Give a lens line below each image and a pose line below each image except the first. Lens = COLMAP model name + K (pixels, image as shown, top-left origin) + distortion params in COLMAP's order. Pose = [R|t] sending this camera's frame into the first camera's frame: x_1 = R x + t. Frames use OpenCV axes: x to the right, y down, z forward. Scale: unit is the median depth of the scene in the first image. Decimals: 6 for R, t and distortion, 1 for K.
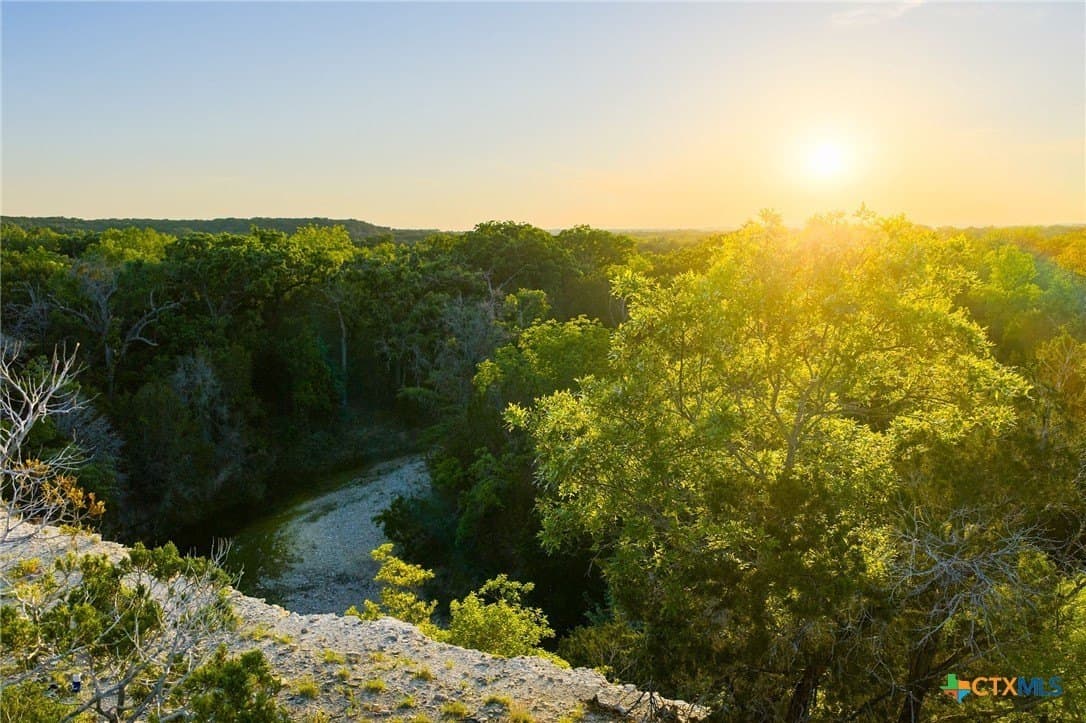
lens RADIAL K [[901.4, 0, 544.9], [0, 901.4, 361.3], [0, 0, 1]] dist [0.028846, -0.042837]
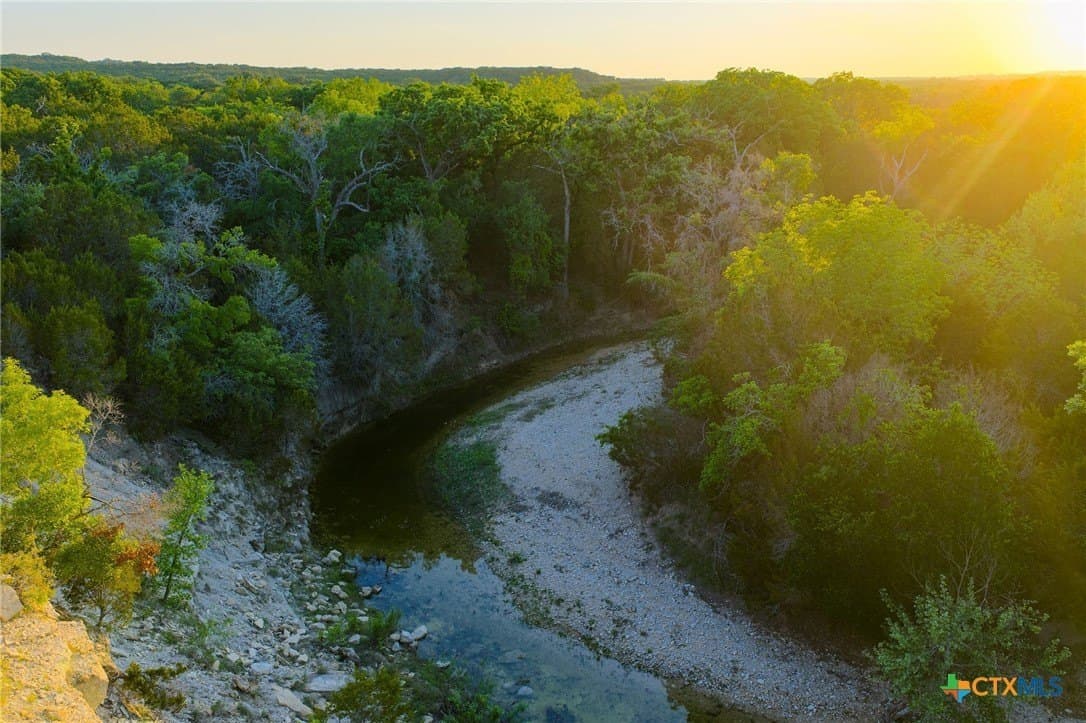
lens RADIAL K [[901.4, 0, 542.3], [0, 901.4, 362.8], [0, 0, 1]] dist [0.028846, -0.042837]
pose [[0.970658, 0.070329, -0.229950, -0.034664], [-0.032948, 0.986153, 0.162530, -0.018133], [0.238196, -0.150184, 0.959535, 0.130683]]
